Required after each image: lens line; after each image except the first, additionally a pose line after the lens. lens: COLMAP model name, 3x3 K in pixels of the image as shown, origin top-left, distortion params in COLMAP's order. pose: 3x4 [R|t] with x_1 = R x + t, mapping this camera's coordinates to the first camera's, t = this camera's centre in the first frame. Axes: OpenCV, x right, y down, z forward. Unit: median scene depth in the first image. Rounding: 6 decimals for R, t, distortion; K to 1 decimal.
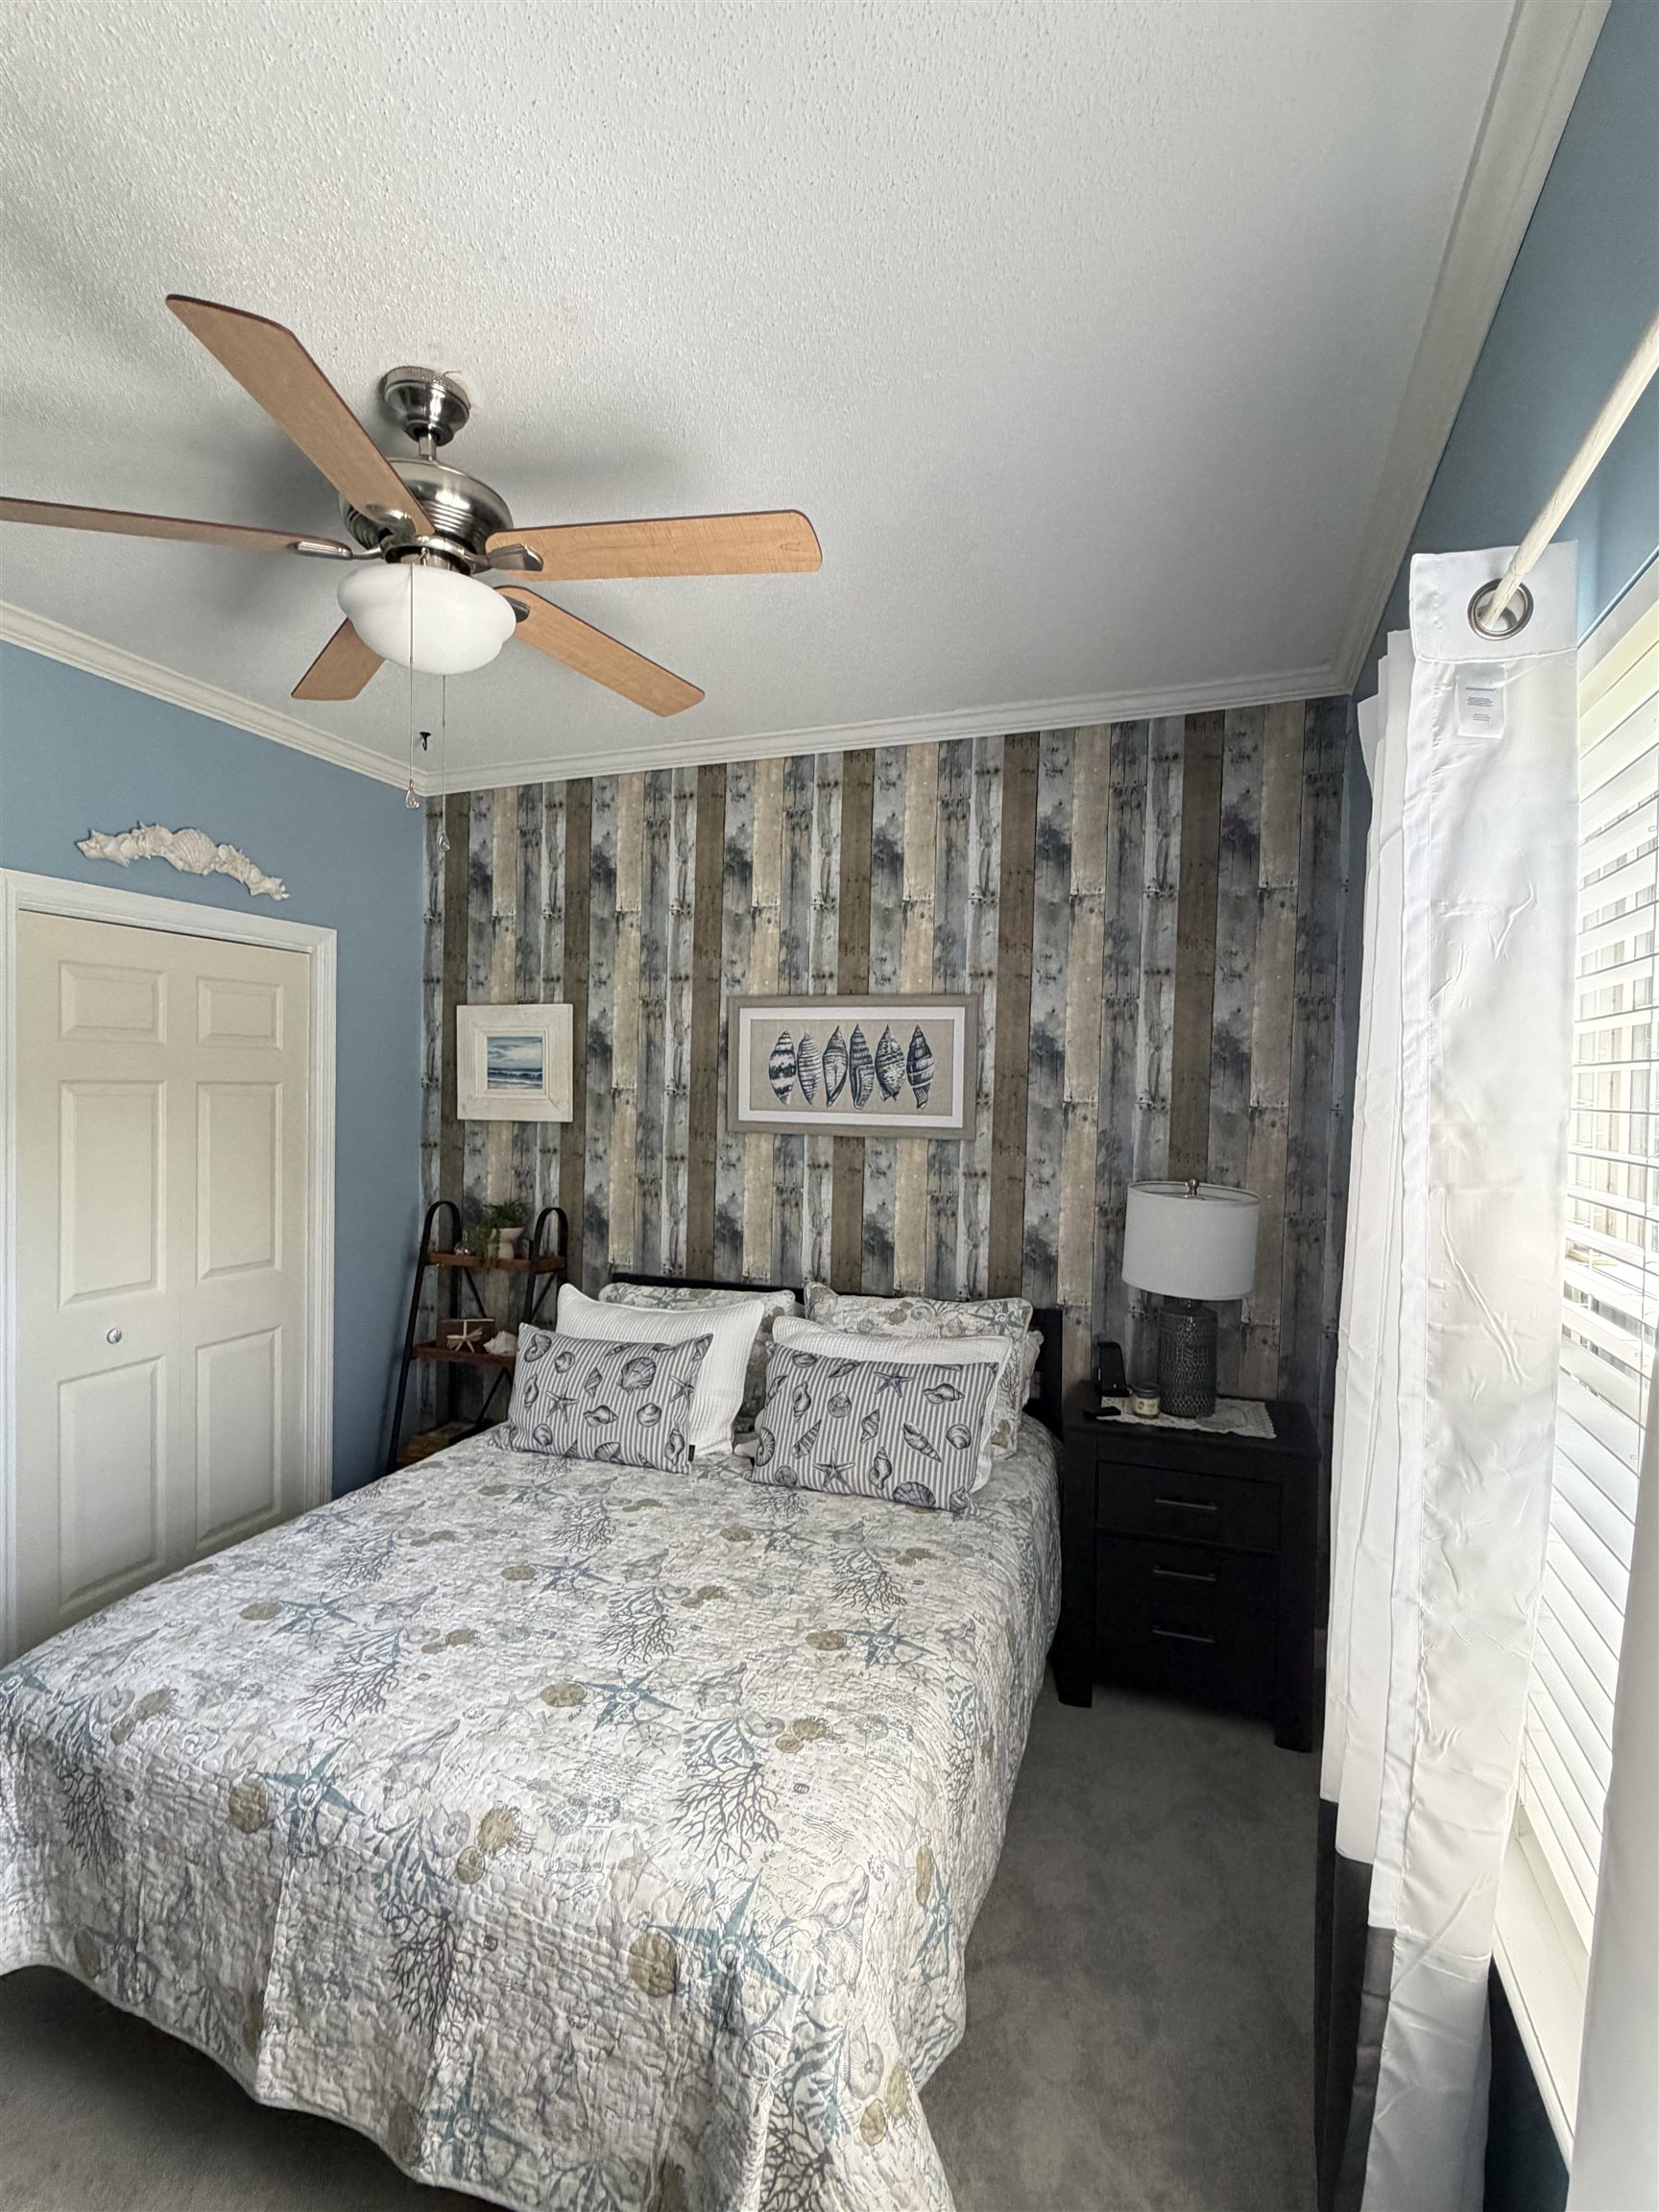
lens RADIAL K [[1036.5, 0, 829.5], [0, 1036.5, 1106.0], [0, 0, 1]] dist [0.003932, -0.006587]
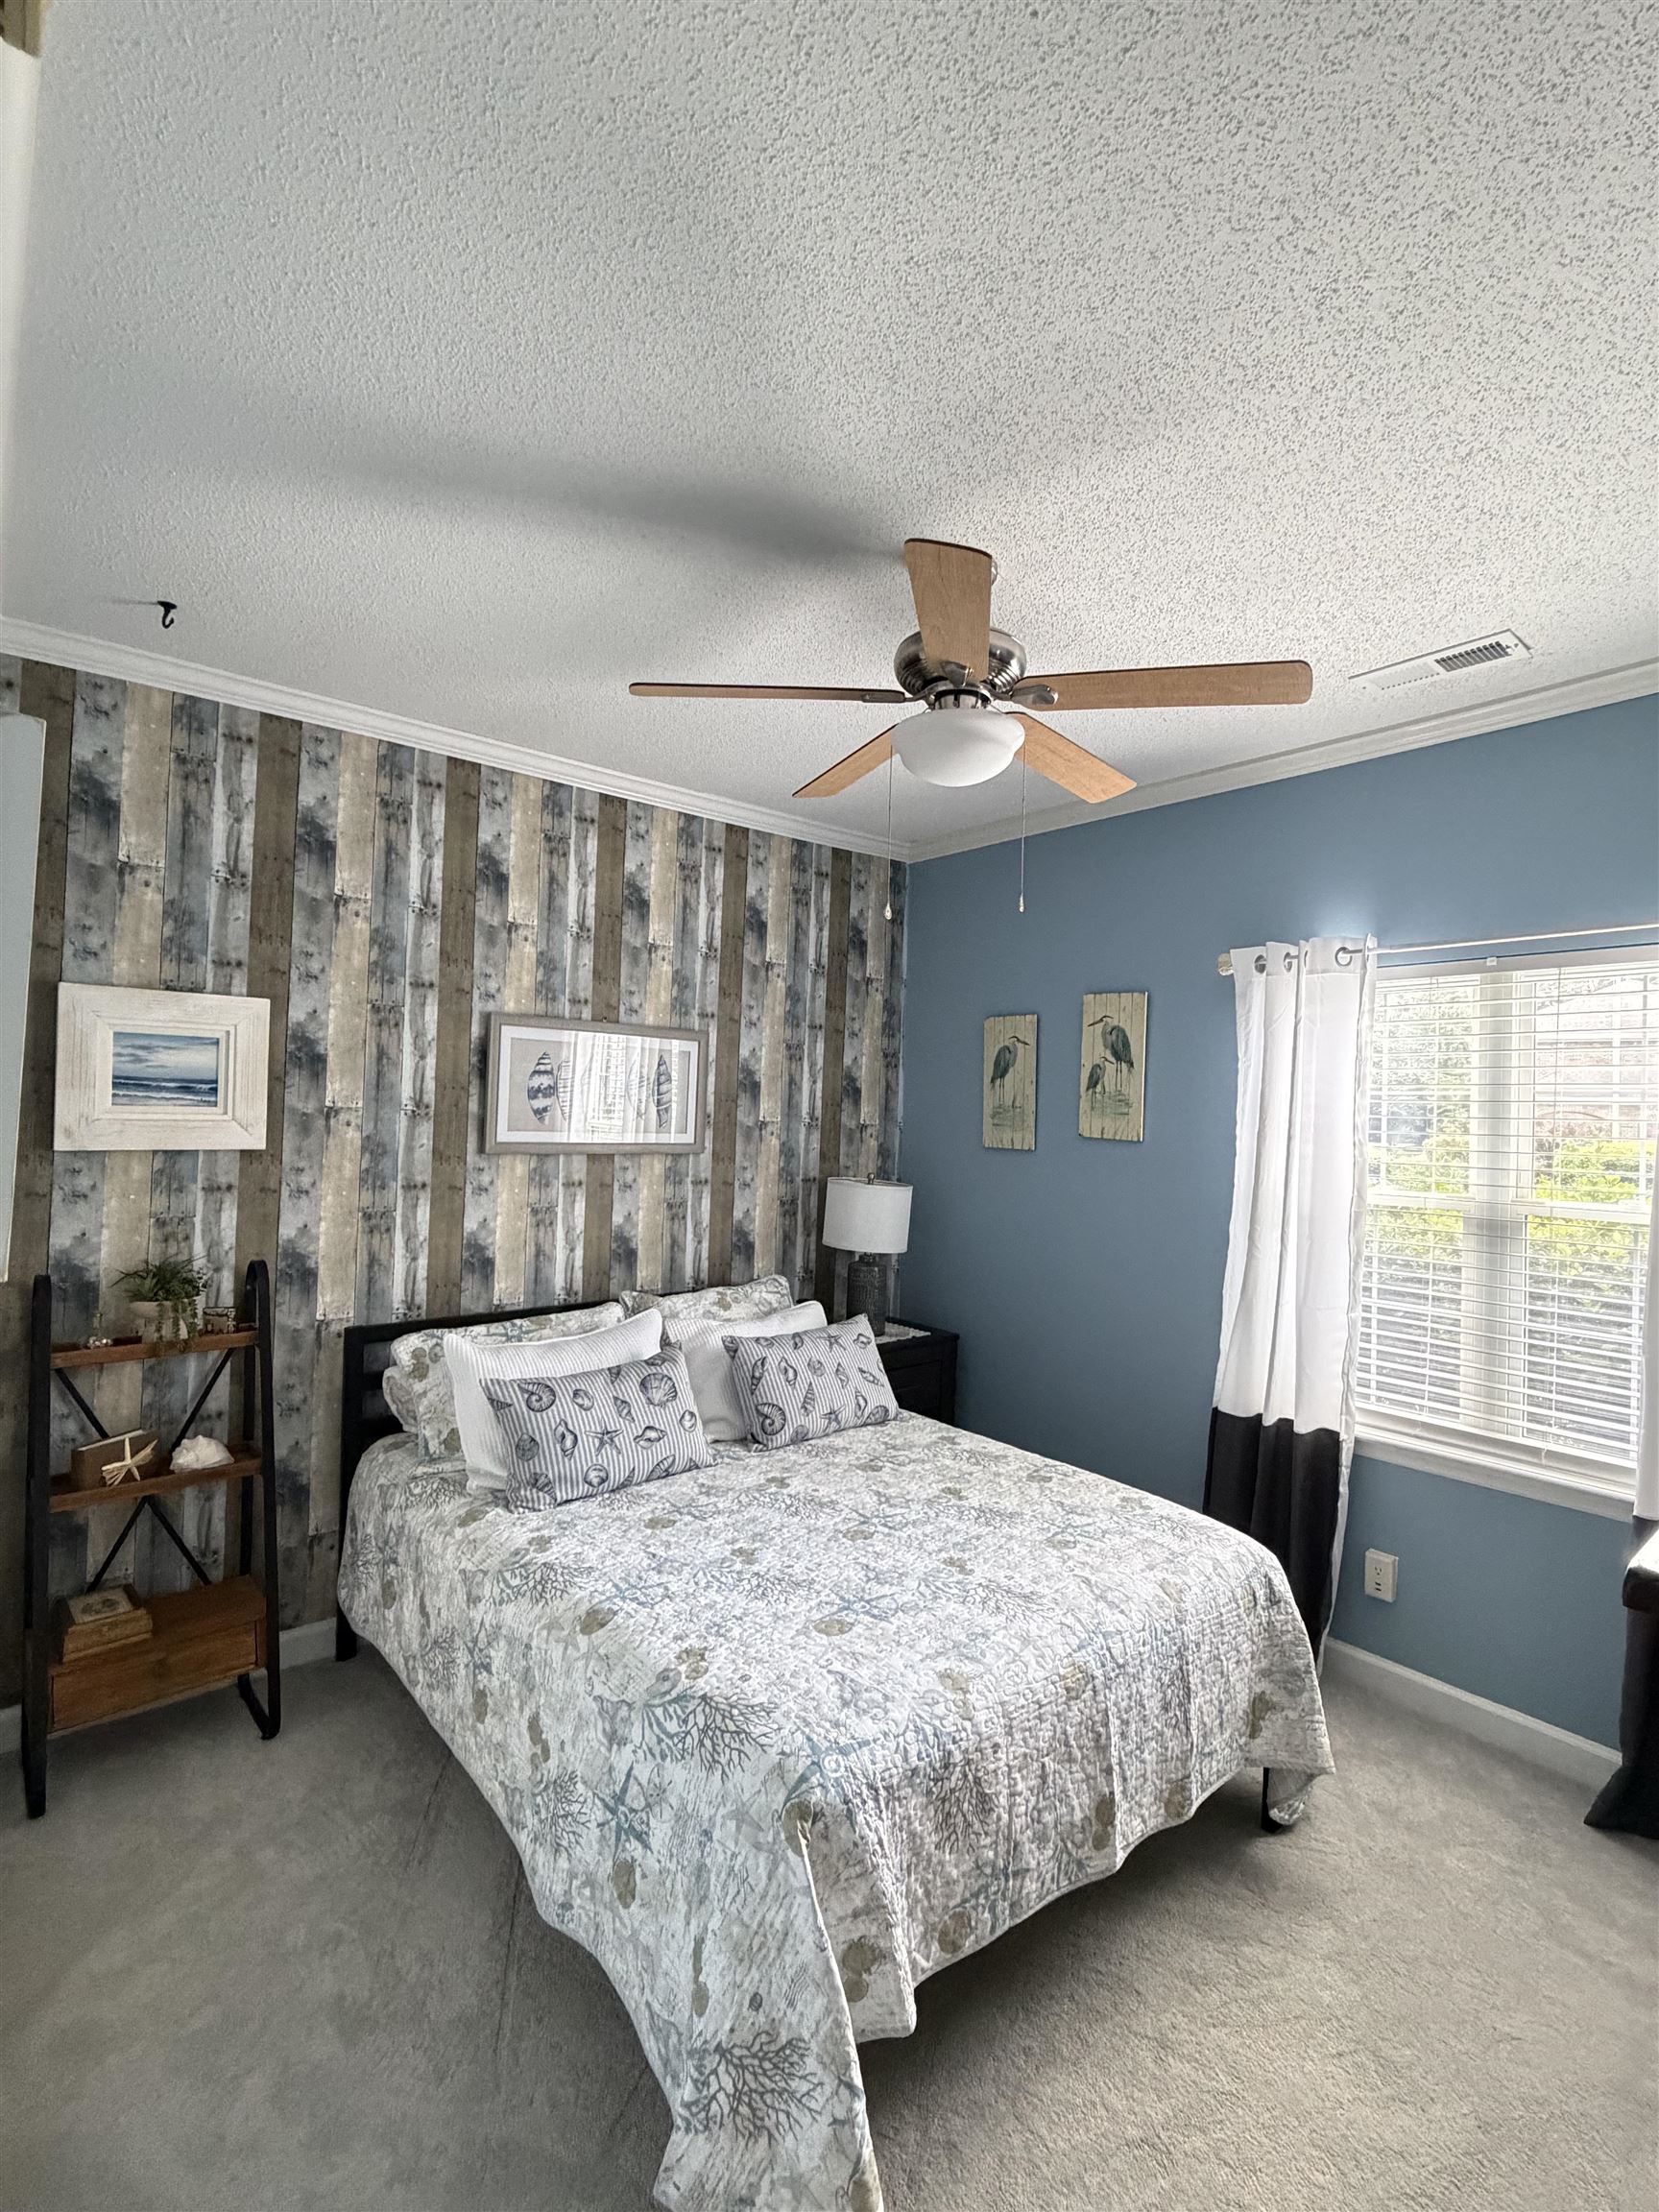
lens RADIAL K [[1040.6, 0, 829.5], [0, 1040.6, 1106.0], [0, 0, 1]] dist [0.000132, 0.000600]
pose [[0.501479, 0.002590, 0.865166, -0.805658], [-0.004299, 0.999991, -0.000502, -0.021147], [-0.865159, -0.003467, 0.501485, 0.264074]]
